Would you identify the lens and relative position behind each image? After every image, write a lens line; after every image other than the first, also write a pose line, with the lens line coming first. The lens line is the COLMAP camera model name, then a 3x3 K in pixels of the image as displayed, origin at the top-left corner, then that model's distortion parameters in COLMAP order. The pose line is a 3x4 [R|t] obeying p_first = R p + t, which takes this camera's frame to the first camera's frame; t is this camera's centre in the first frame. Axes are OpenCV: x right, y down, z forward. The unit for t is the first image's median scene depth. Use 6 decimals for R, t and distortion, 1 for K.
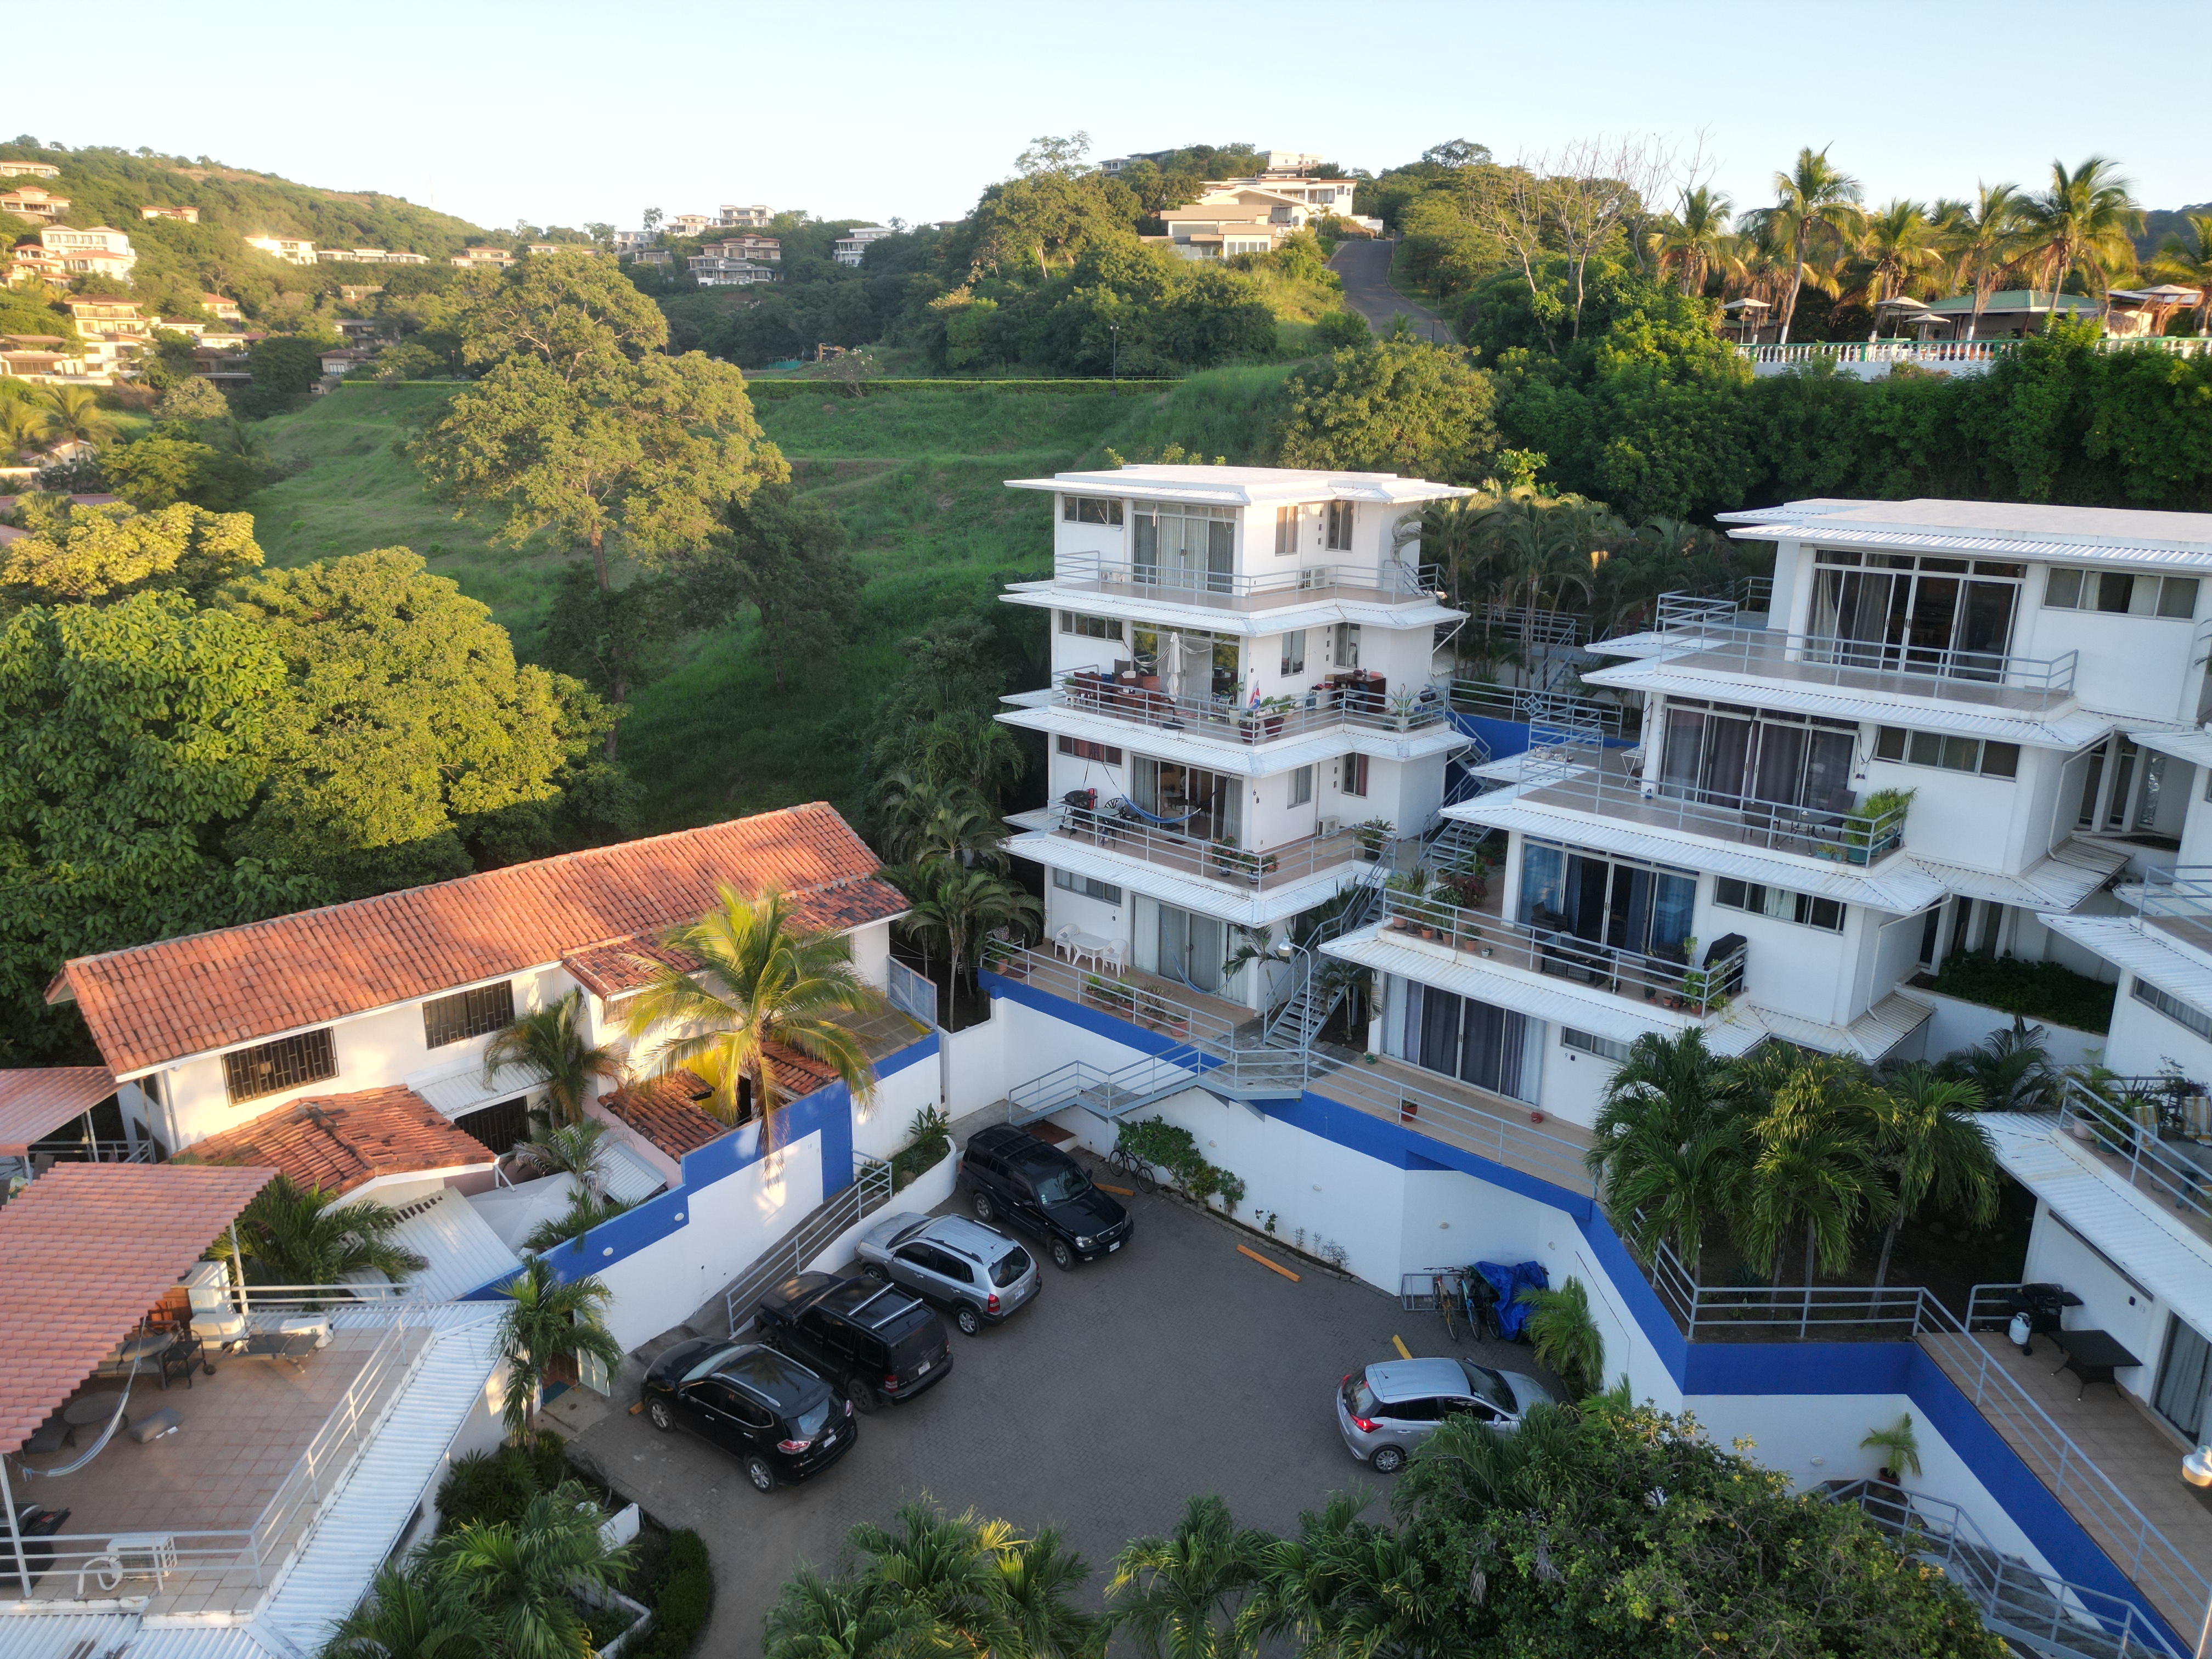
lens RADIAL K [[1553.7, 0, 1106.0], [0, 1553.7, 829.5], [0, 0, 1]] dist [0.013224, -0.002338]
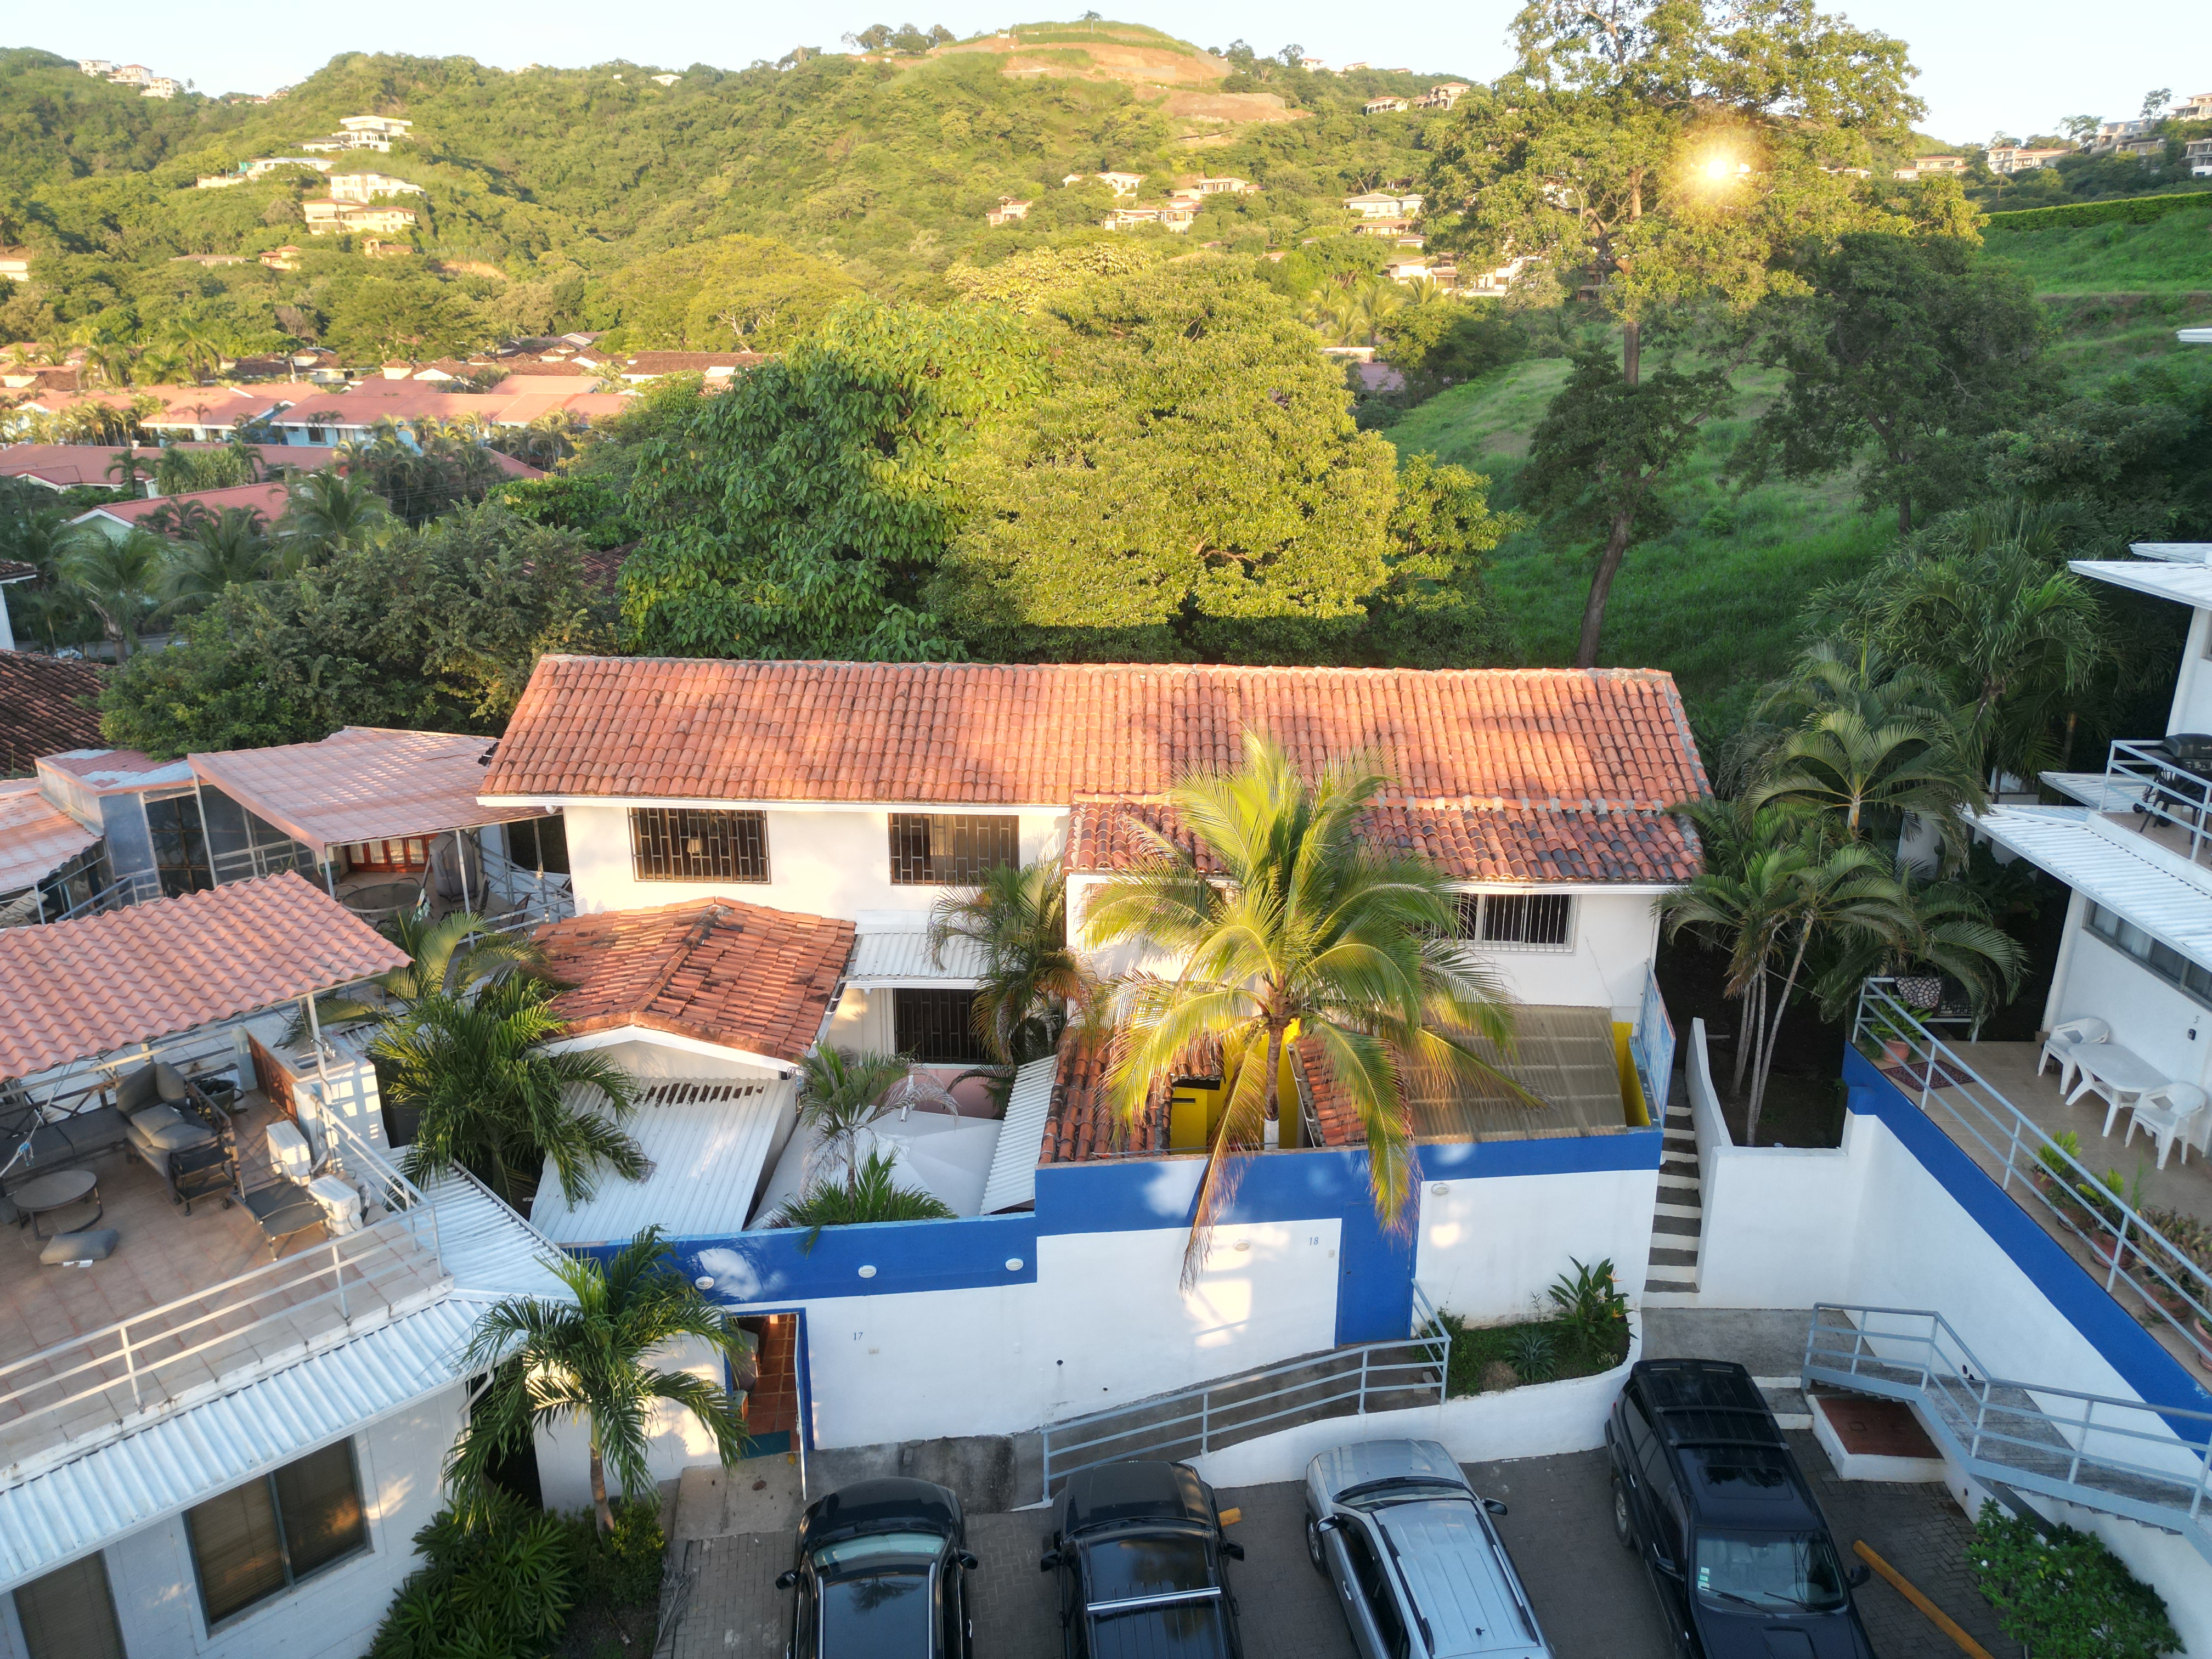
lens RADIAL K [[1553.7, 0, 1106.0], [0, 1553.7, 829.5], [0, 0, 1]] dist [0.013224, -0.002338]
pose [[0.673685, 0.227831, -0.703024, 0.104145], [-0.204623, 0.971606, 0.118788, 0.013060], [0.710126, 0.063830, 0.701176, 0.525118]]
